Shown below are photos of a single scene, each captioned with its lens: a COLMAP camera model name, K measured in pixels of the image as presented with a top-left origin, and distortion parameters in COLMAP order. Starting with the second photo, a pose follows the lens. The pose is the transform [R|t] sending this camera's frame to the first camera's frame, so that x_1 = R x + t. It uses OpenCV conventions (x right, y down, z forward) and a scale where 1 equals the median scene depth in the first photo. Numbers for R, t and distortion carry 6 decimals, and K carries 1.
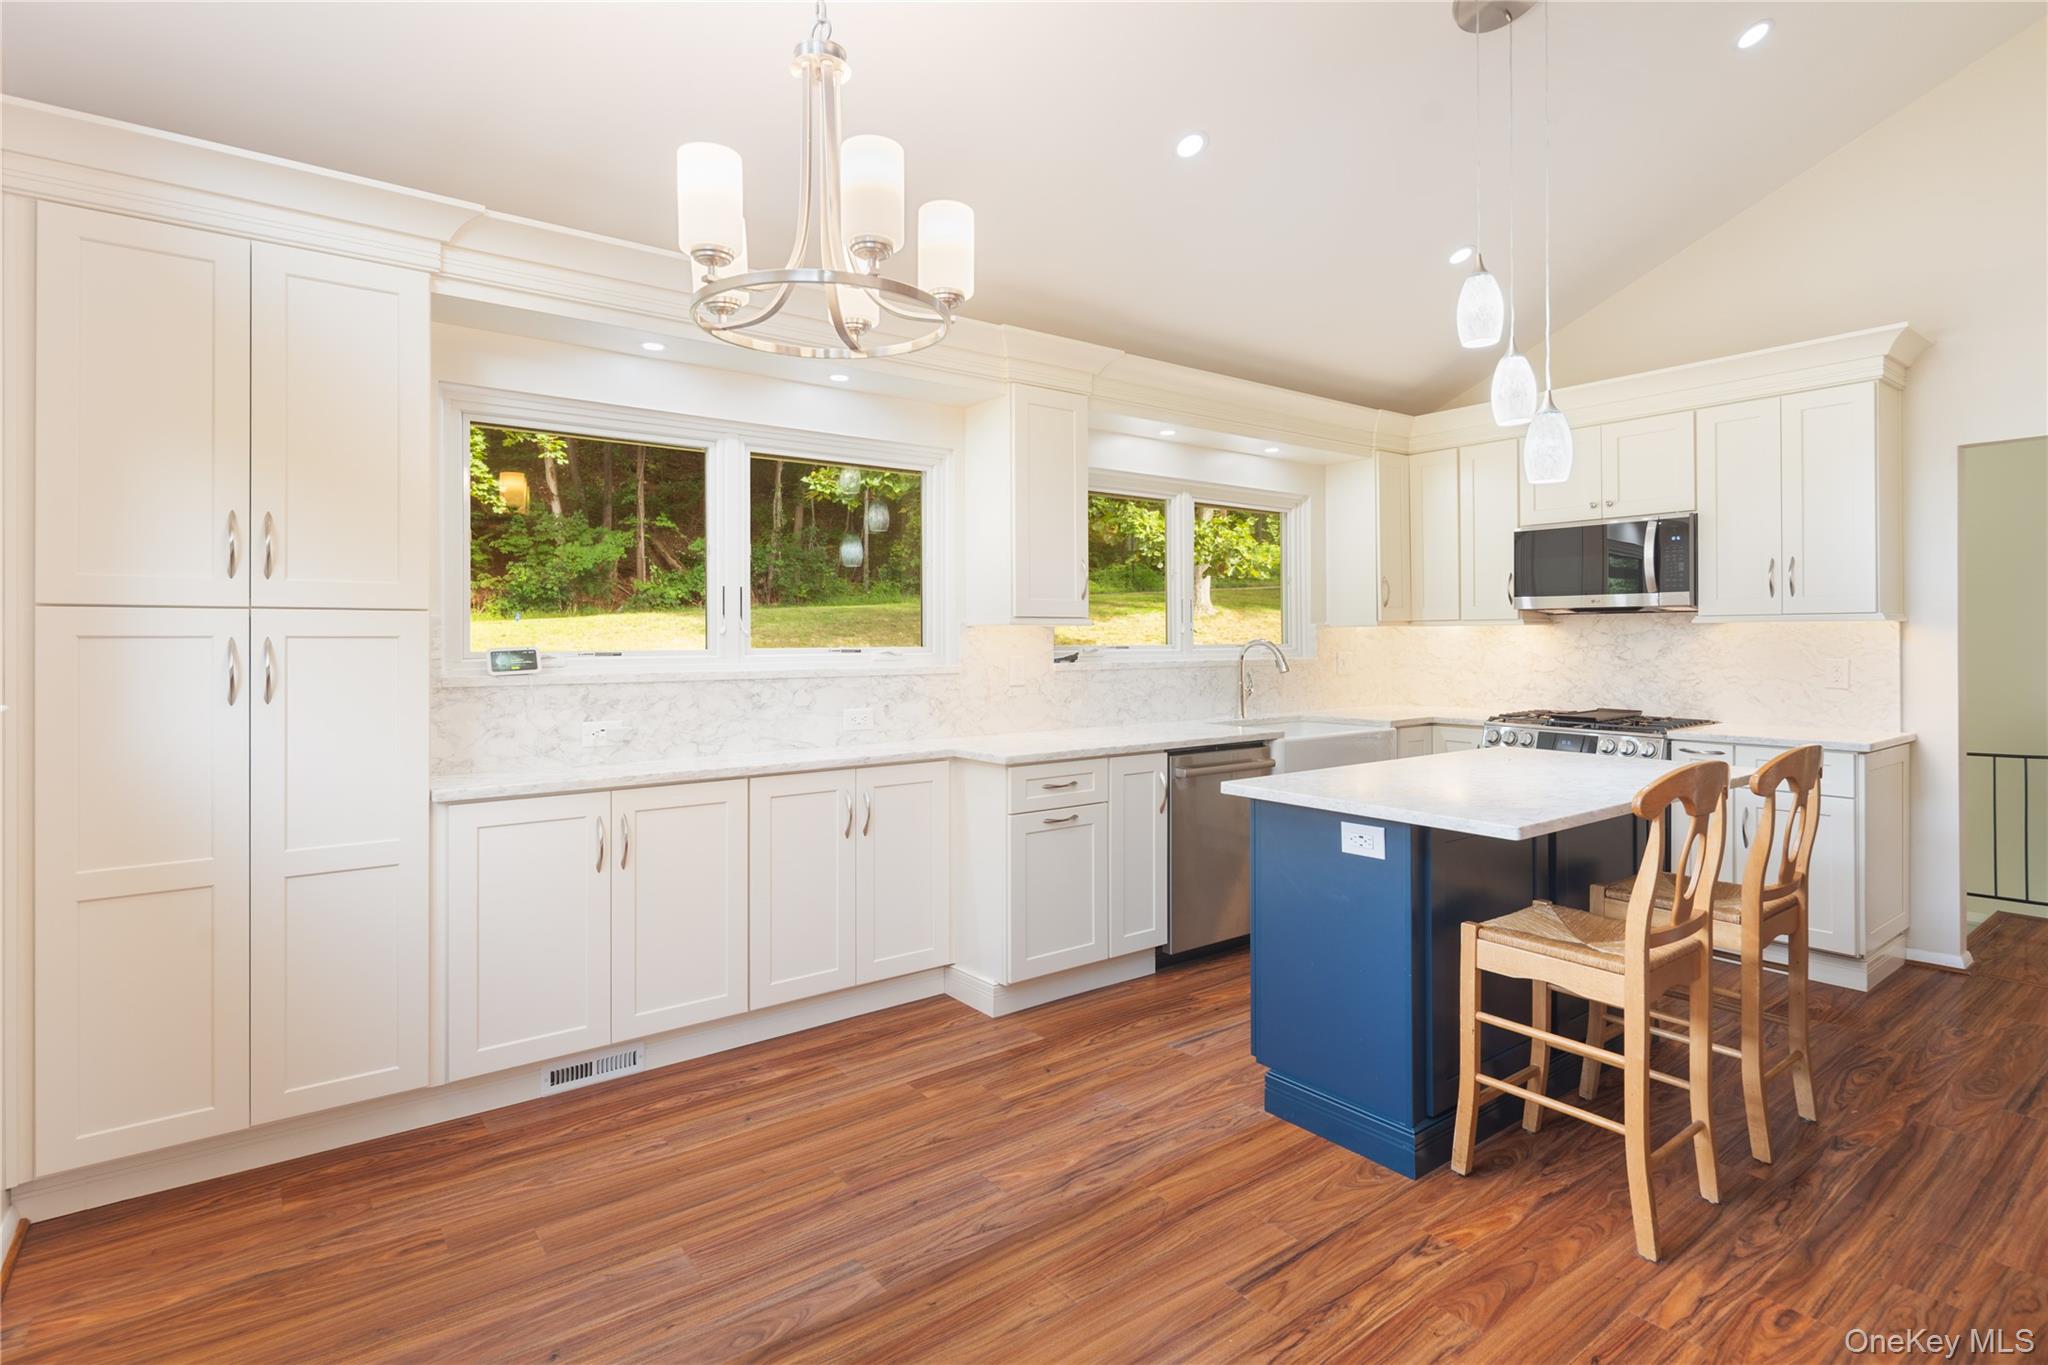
lens RADIAL K [[1010.8, 0, 1017.3], [0, 1010.8, 630.8], [0, 0, 1]] dist [0.008158, -0.003241]
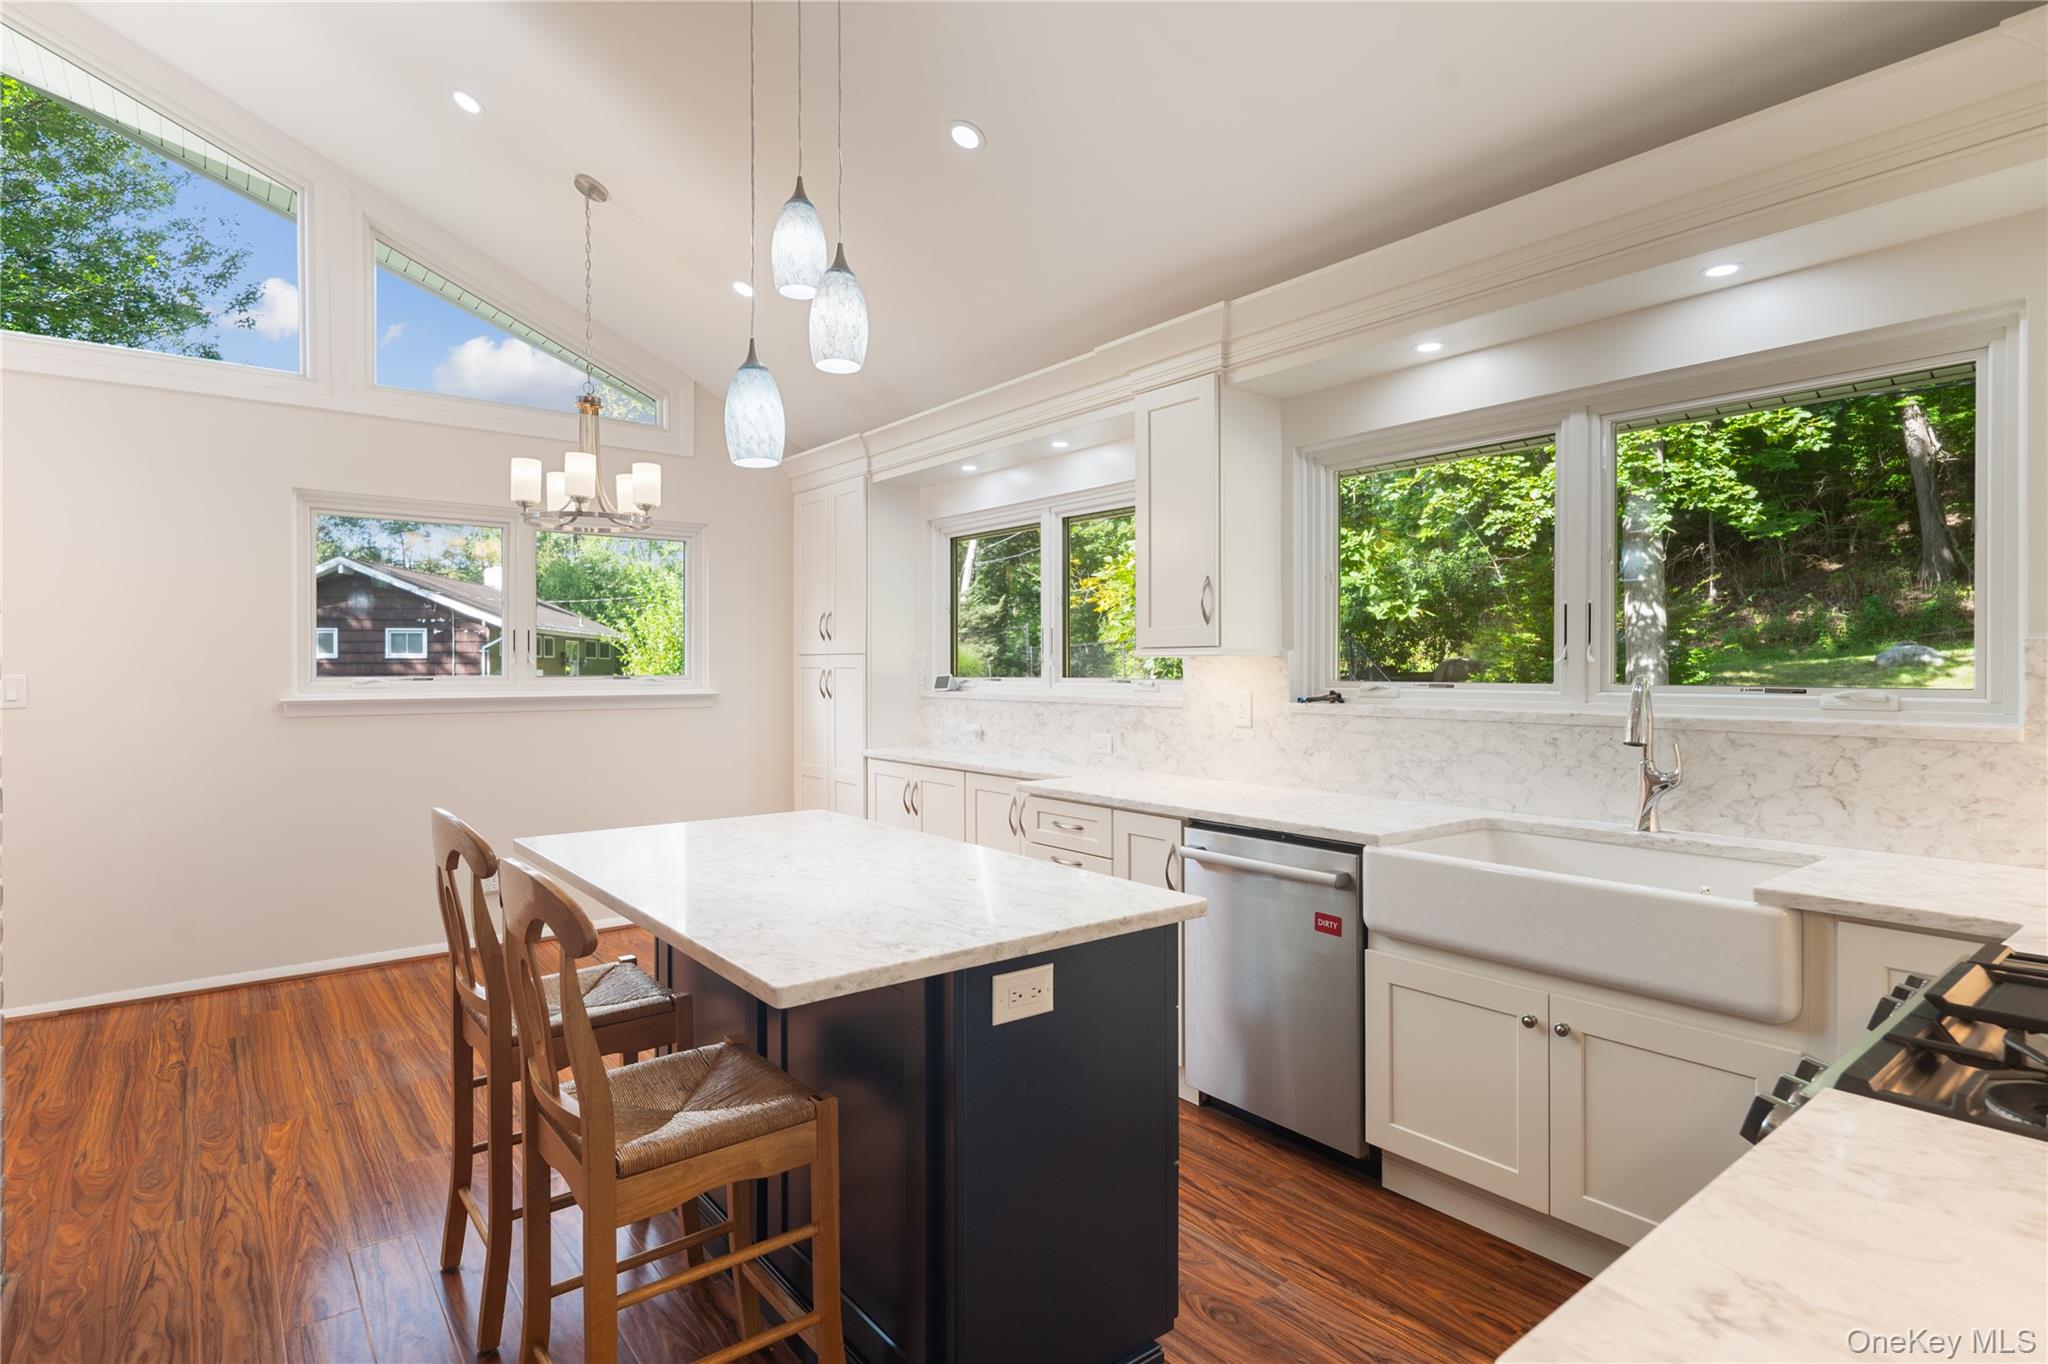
lens RADIAL K [[1010.8, 0, 1038.6], [0, 1010.8, 673.1], [0, 0, 1]] dist [0.008158, -0.003241]
pose [[0.040703, 0.010640, -0.999115, 1.114317], [0.009272, 0.999896, 0.011026, -0.002557], [0.999128, -0.009713, 0.040600, 1.049092]]
